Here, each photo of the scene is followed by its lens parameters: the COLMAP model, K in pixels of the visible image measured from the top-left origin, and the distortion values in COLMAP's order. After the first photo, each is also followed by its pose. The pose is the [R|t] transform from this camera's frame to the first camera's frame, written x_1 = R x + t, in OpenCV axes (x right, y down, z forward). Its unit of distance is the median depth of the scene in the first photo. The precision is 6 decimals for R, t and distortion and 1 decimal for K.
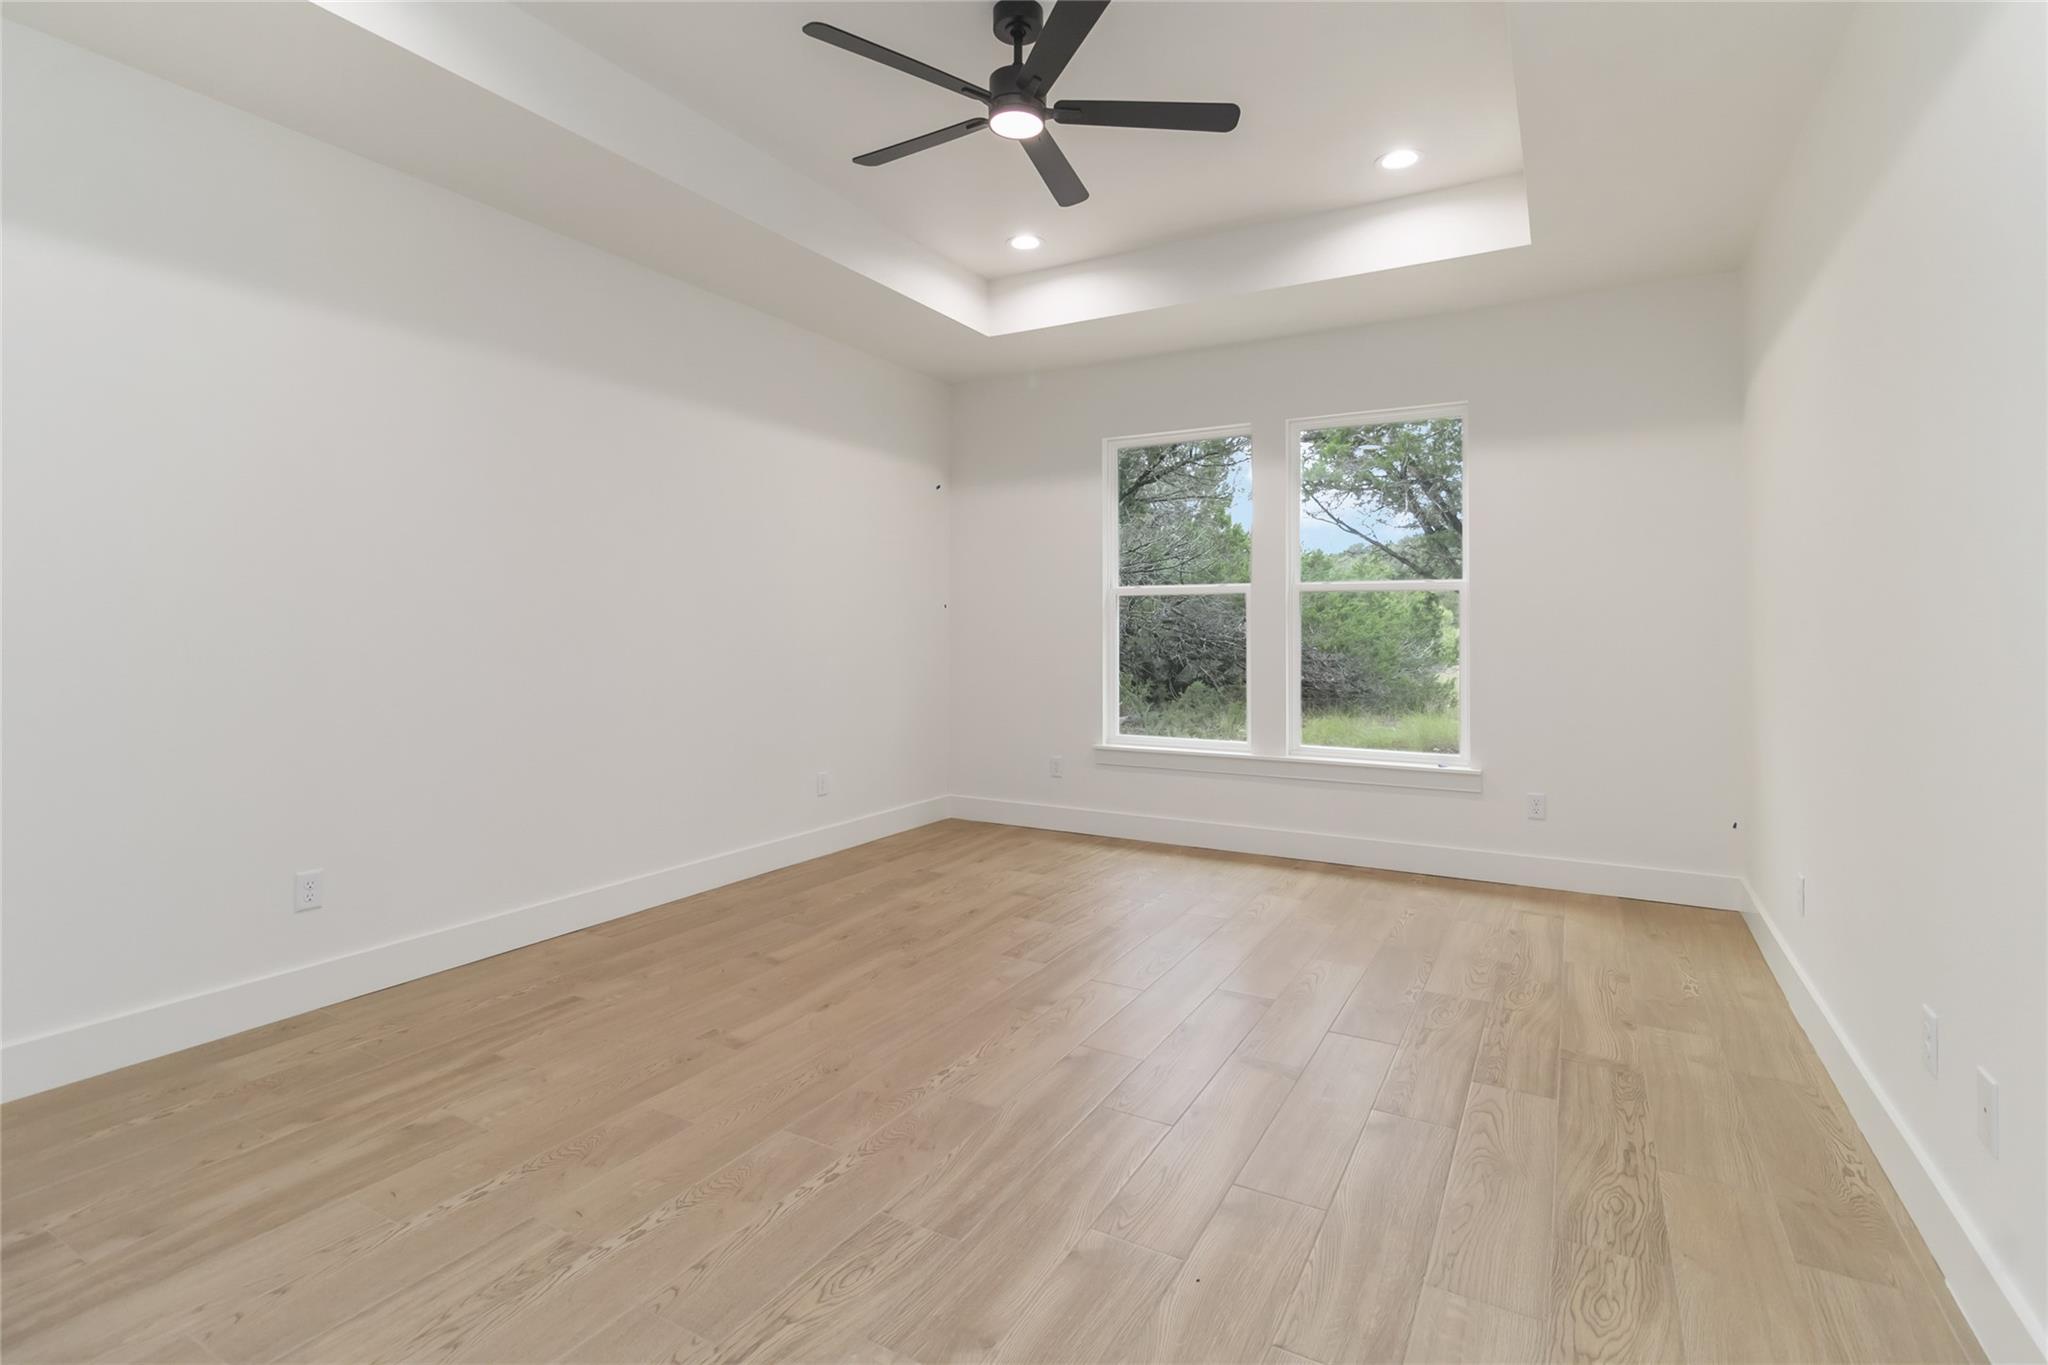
lens RADIAL K [[945.0, 0, 1042.2], [0, 945.0, 658.0], [0, 0, 1]] dist [0.001172, 0.000462]
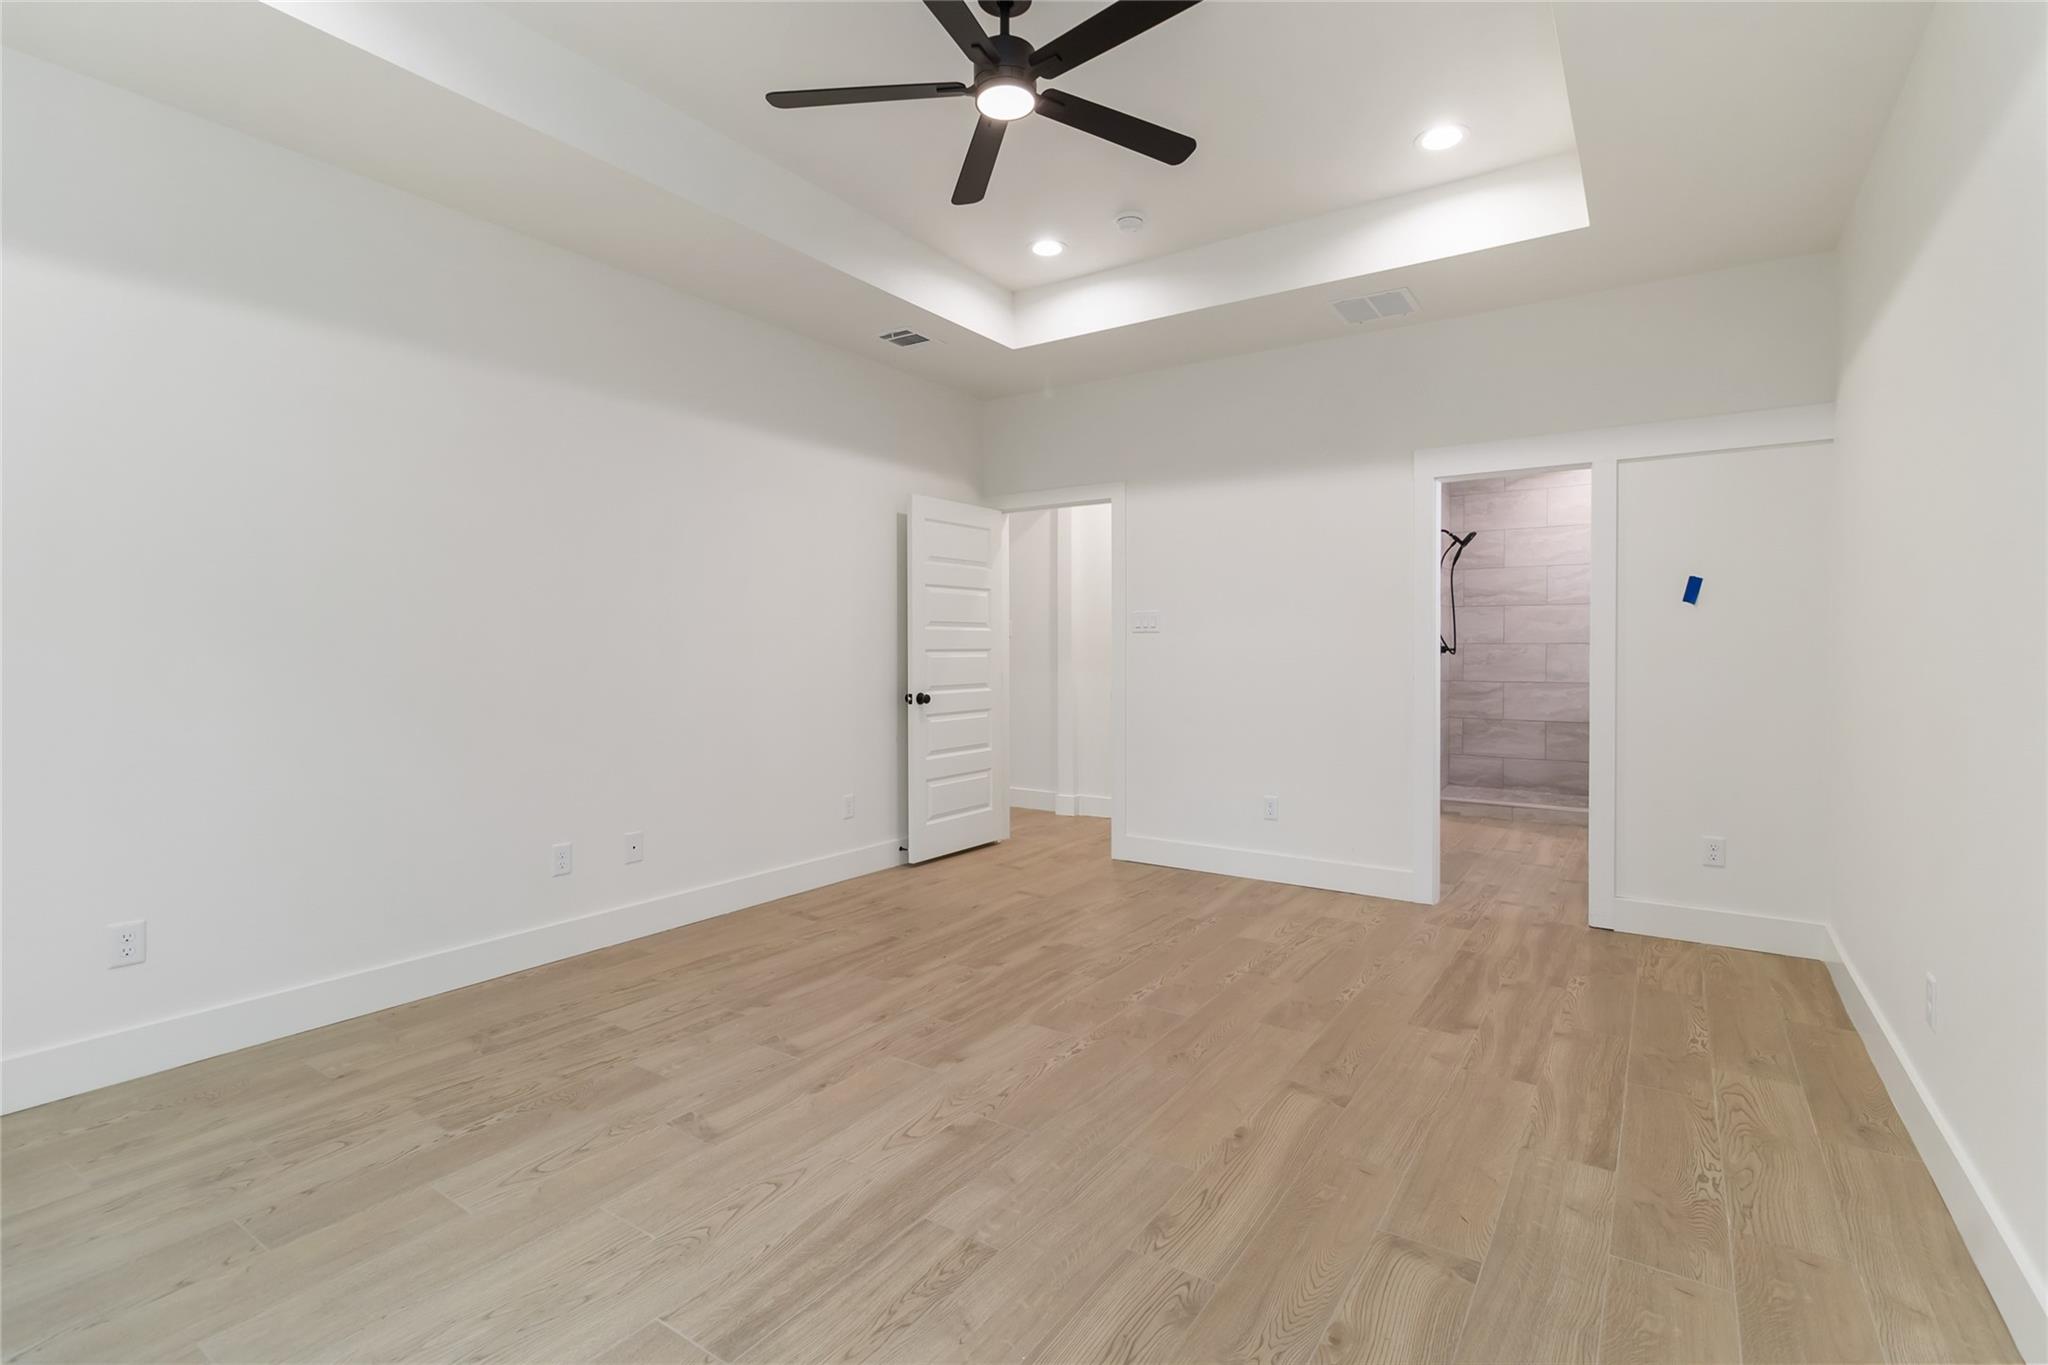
lens RADIAL K [[945.0, 0, 1042.2], [0, 945.0, 658.0], [0, 0, 1]] dist [0.001172, 0.000462]
pose [[-0.996728, -0.004835, 0.080688, -0.158130], [-0.001758, 0.999270, 0.038167, -0.066950], [-0.080813, 0.037900, -0.996008, 2.186801]]
